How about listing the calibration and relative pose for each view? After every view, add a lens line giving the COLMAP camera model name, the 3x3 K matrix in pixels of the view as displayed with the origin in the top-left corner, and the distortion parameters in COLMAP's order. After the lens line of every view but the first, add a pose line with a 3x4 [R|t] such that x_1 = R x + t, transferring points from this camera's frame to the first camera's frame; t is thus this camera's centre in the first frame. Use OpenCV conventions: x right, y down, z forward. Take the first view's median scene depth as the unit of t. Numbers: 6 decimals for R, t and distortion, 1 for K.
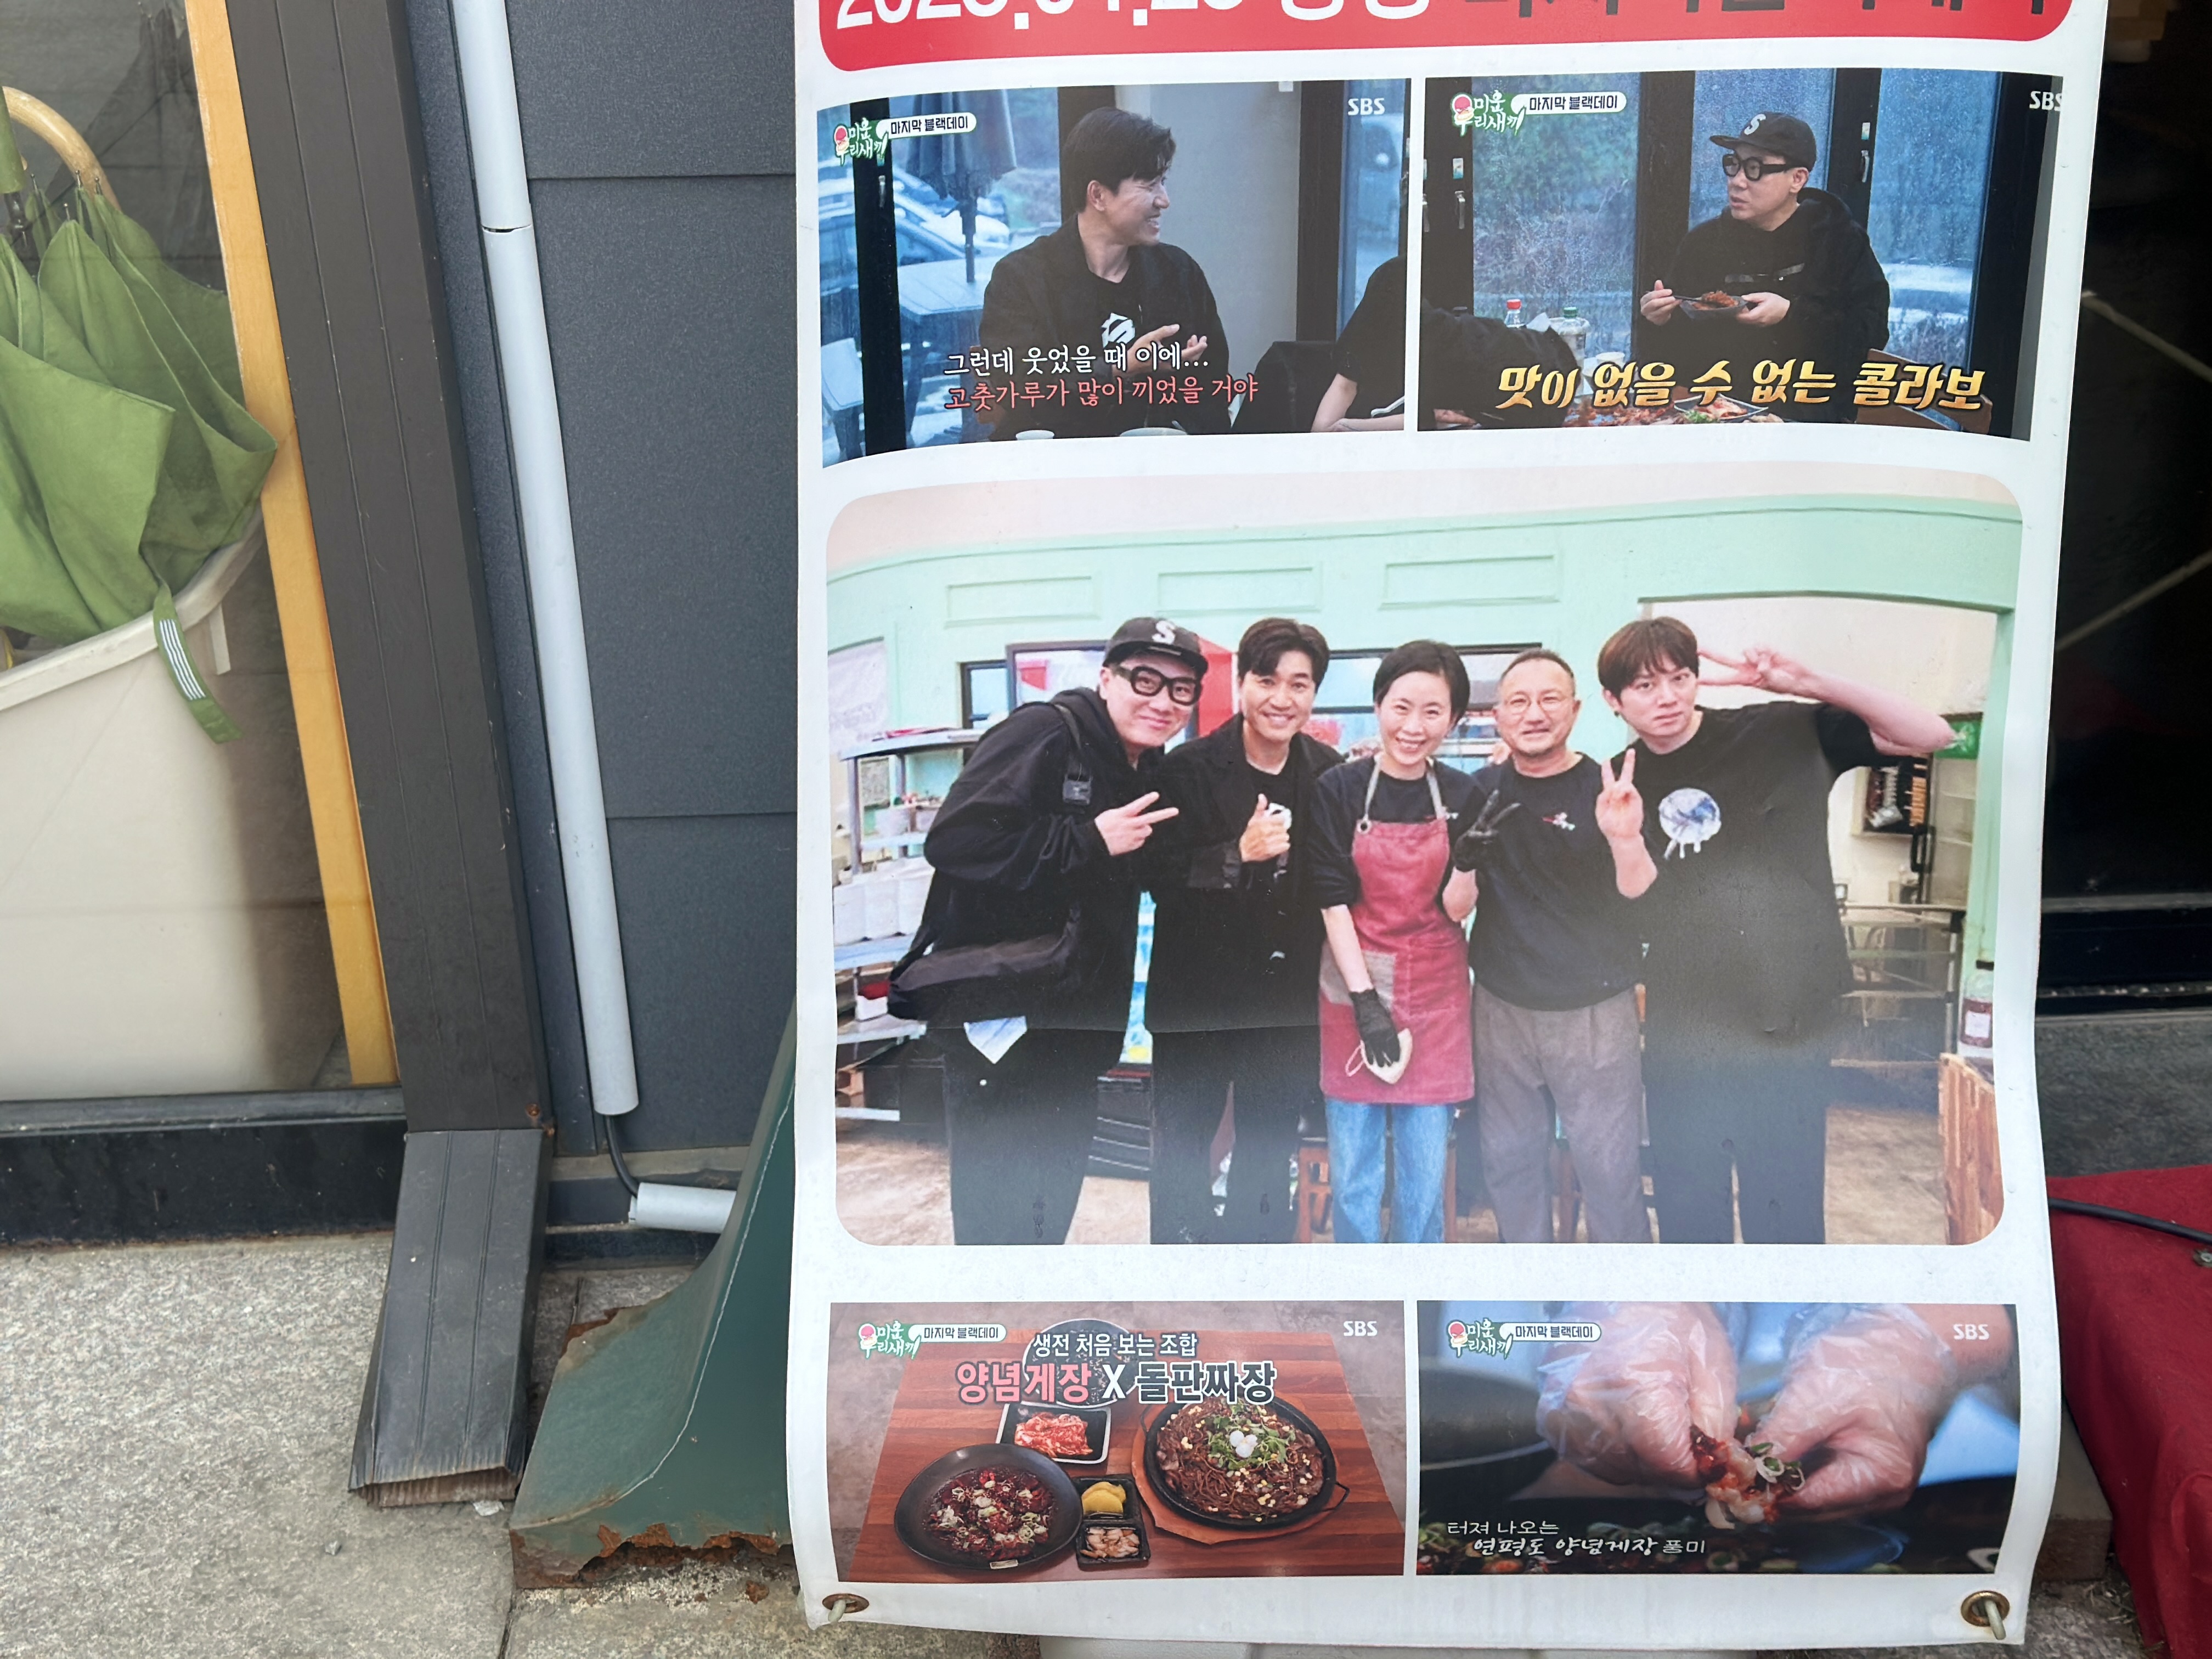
lens RADIAL K [[3099.6, 0, 1106.0], [0, 3099.6, 829.5], [0, 0, 1]] dist [0.106782, -0.093868]
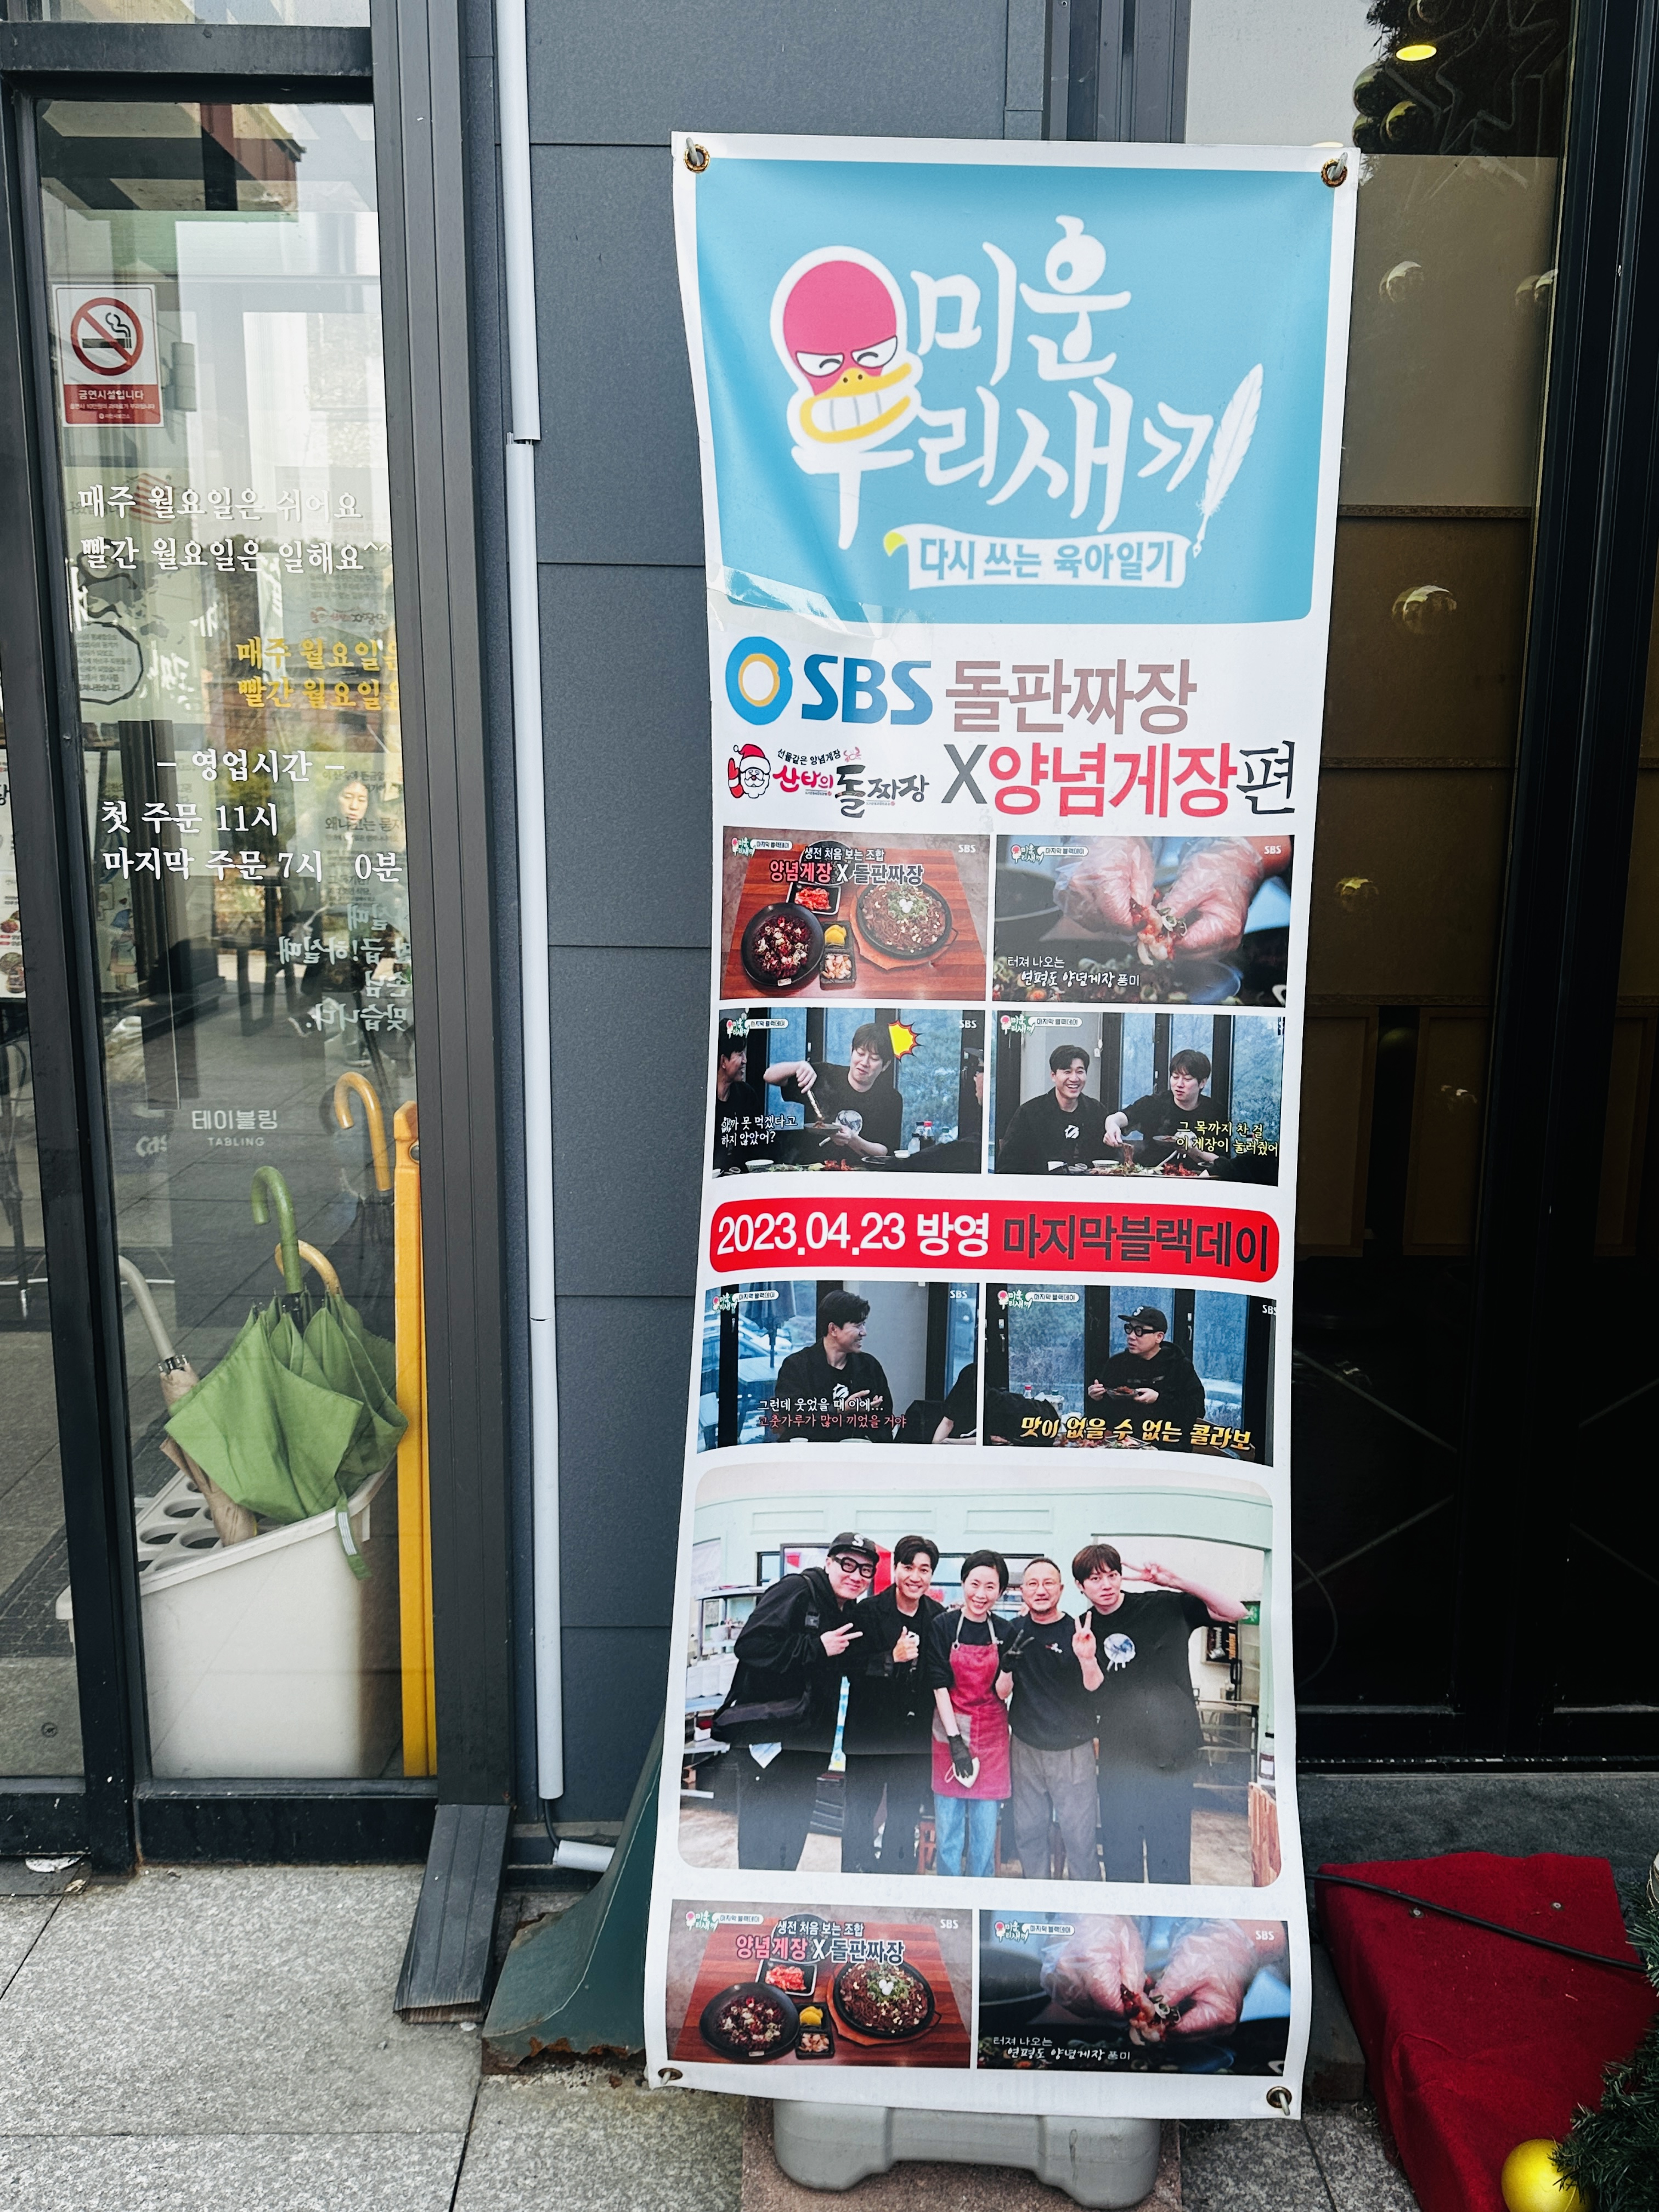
lens RADIAL K [[1851.5, 0, 829.5], [0, 1851.5, 1106.0], [0, 0, 1]] dist [0.183836, -0.382996]
pose [[0.999300, 0.036074, -0.009864, 0.001783], [-0.037396, 0.960648, -0.275239, 0.000528], [-0.000453, 0.275416, 0.961325, -0.252442]]
